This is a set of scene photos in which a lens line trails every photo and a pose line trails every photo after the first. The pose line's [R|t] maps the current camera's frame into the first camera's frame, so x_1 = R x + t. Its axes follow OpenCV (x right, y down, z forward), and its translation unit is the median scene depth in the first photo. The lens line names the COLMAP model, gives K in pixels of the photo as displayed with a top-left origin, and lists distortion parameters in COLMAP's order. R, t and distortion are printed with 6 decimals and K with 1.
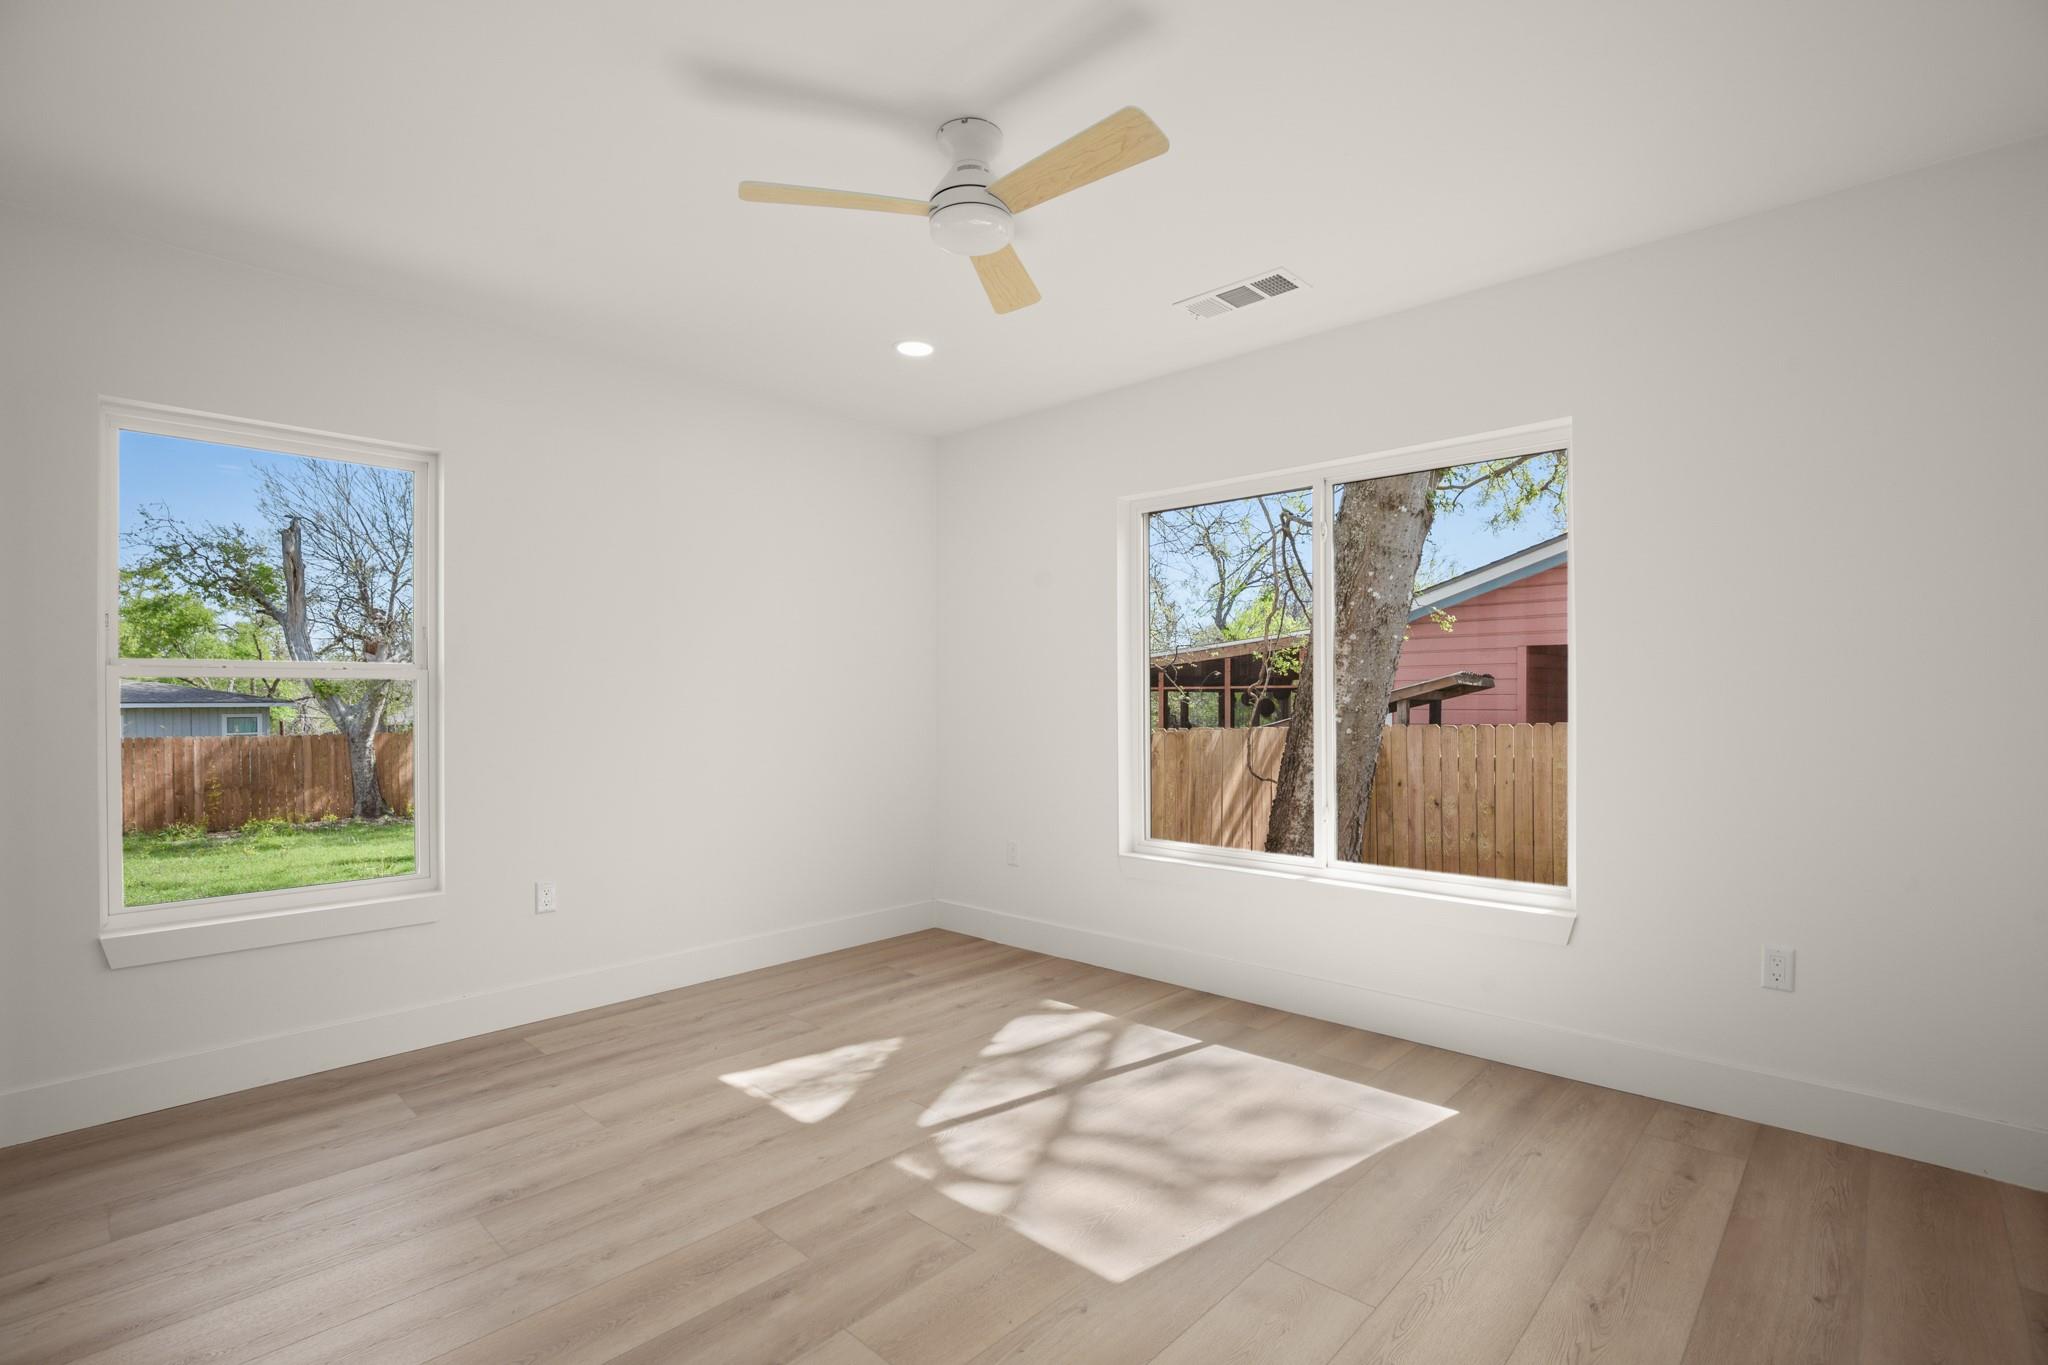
lens RADIAL K [[944.1, 0, 1035.1], [0, 944.1, 700.6], [0, 0, 1]] dist [-0.030014, 0.009267]
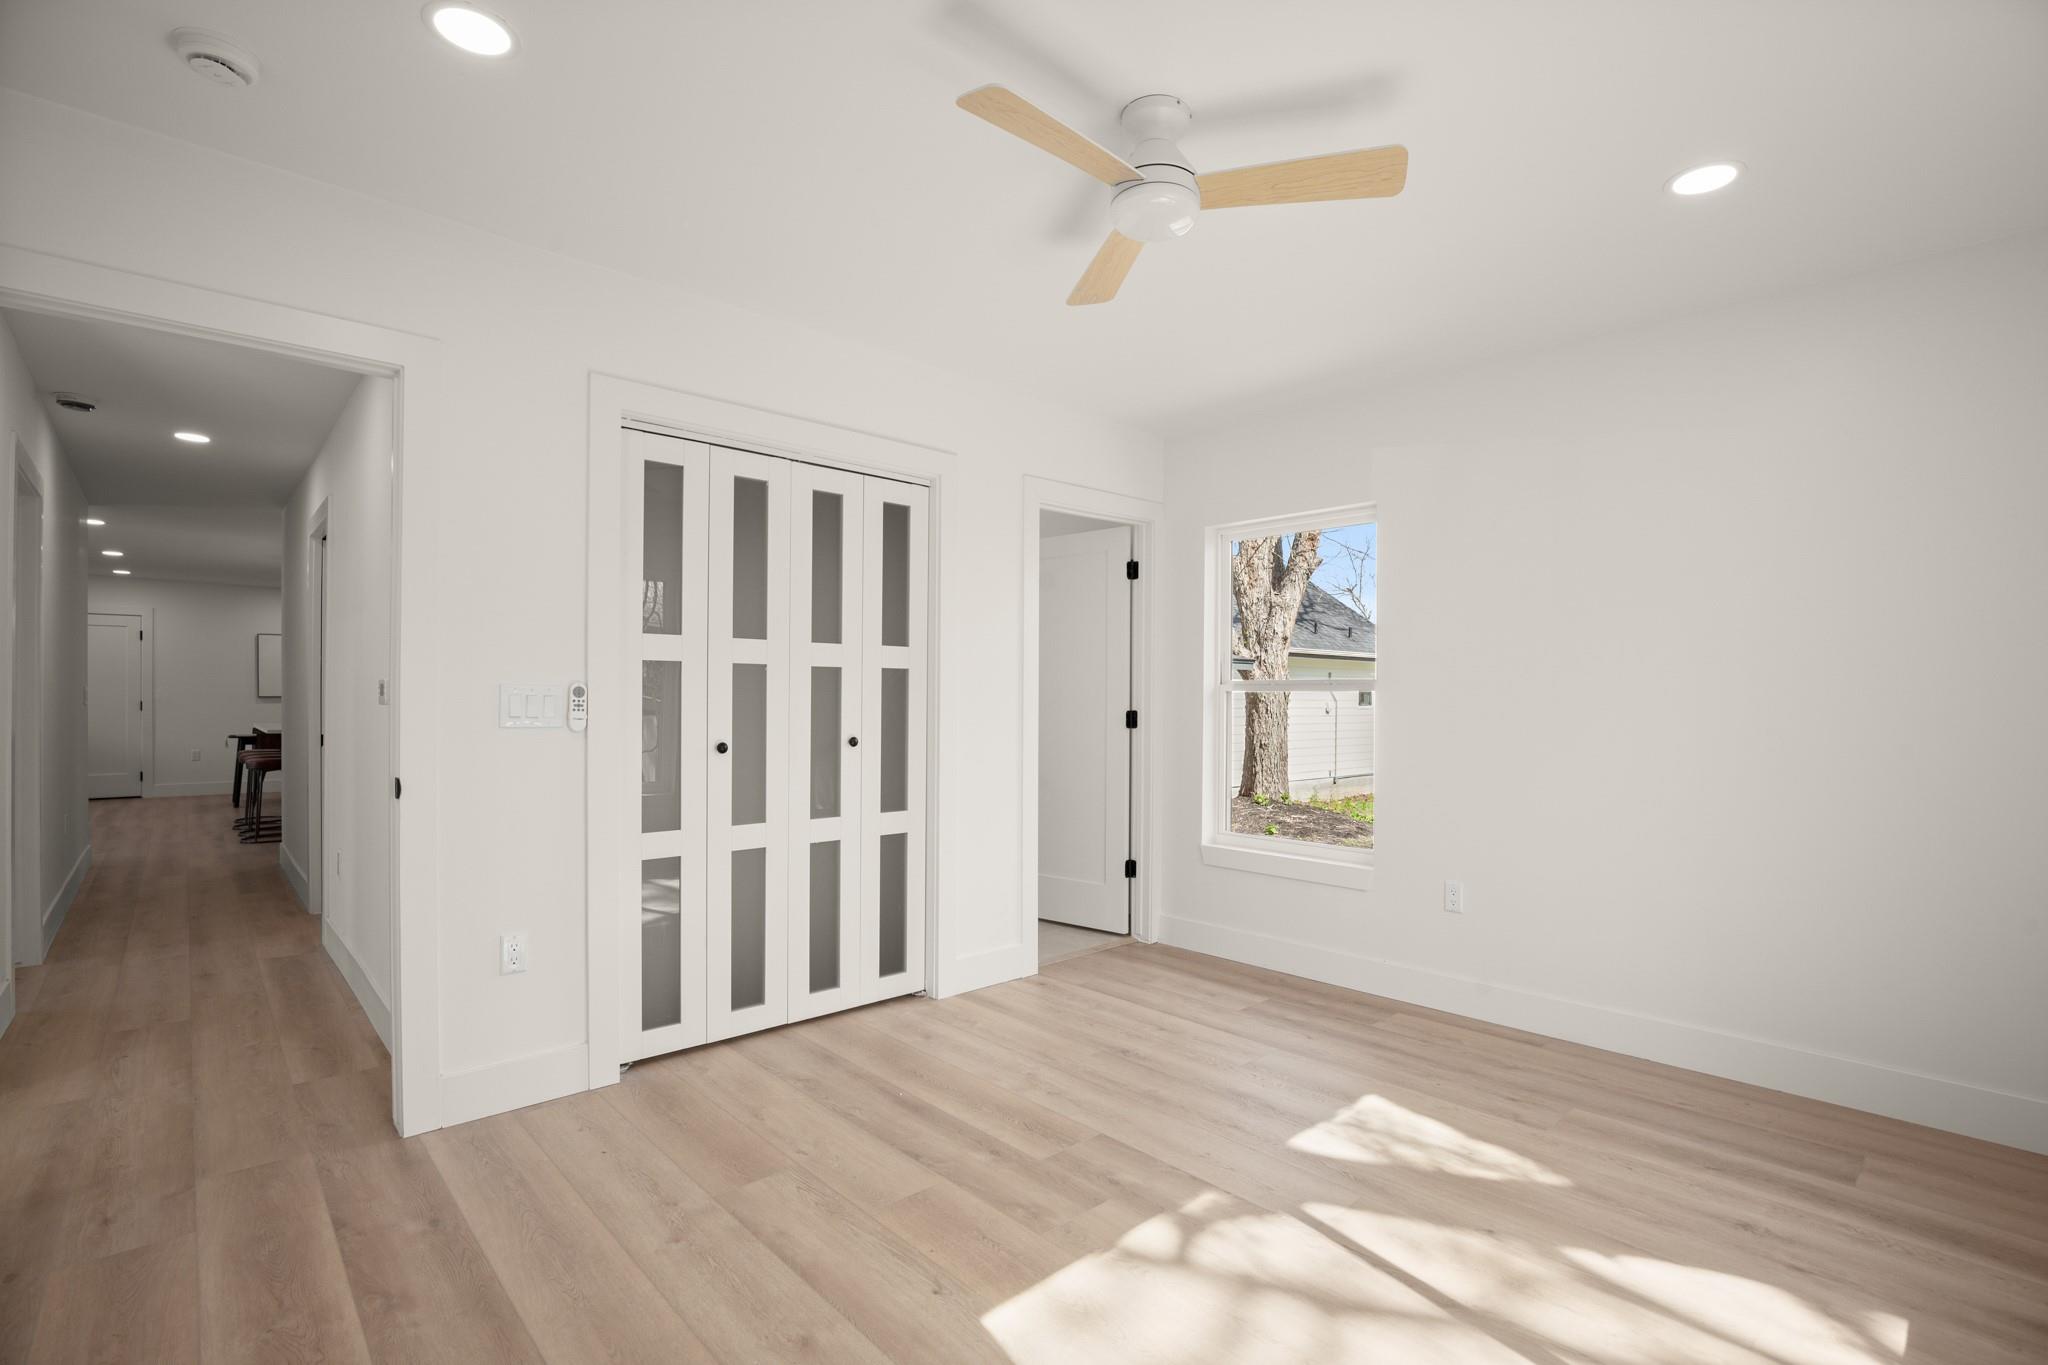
lens RADIAL K [[944.1, 0, 1035.1], [0, 944.1, 700.6], [0, 0, 1]] dist [-0.030014, 0.009267]
pose [[-0.054577, 0.004744, -0.998498, 0.668465], [-0.016478, 0.999848, 0.005651, -0.009457], [0.998374, 0.016762, -0.054491, 0.711661]]
